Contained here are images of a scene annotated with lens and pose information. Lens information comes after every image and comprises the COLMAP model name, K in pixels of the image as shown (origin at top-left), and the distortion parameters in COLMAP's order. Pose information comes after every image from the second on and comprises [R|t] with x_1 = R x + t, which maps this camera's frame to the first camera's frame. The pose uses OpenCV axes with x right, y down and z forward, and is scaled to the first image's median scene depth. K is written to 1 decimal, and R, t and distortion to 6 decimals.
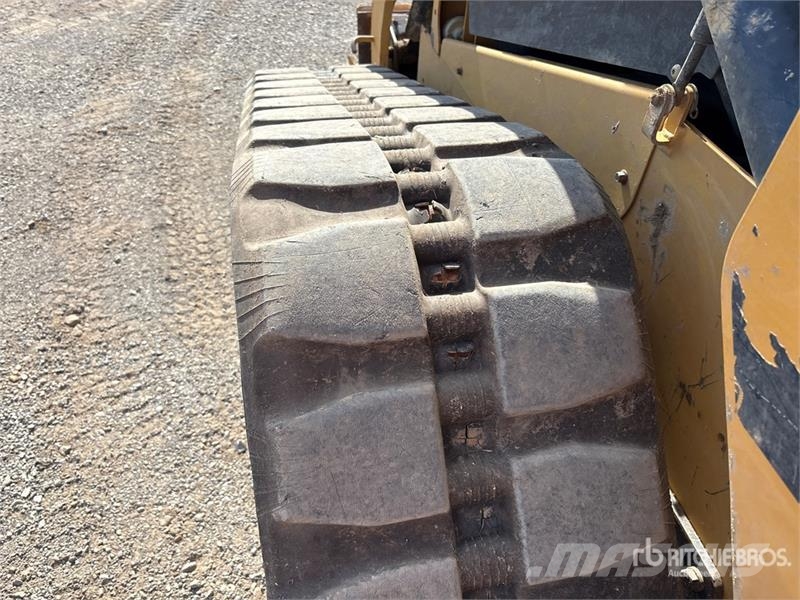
lens RADIAL K [[607.0, 0, 397.0], [0, 607.0, 295.8], [0, 0, 1]] dist [0.030876, -0.024089]
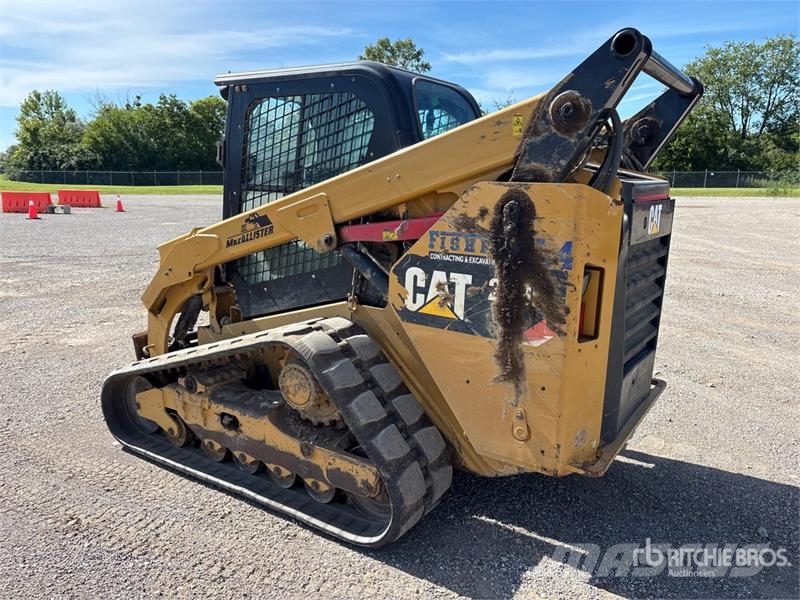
lens RADIAL K [[607.0, 0, 400.5], [0, 607.0, 298.3], [0, 0, 1]] dist [0.030876, -0.024089]
pose [[0.731851, -0.183316, 0.656346, -0.900936], [0.476099, 0.826641, -0.299990, 0.472089], [-0.487570, 0.532033, 0.692255, -0.898715]]
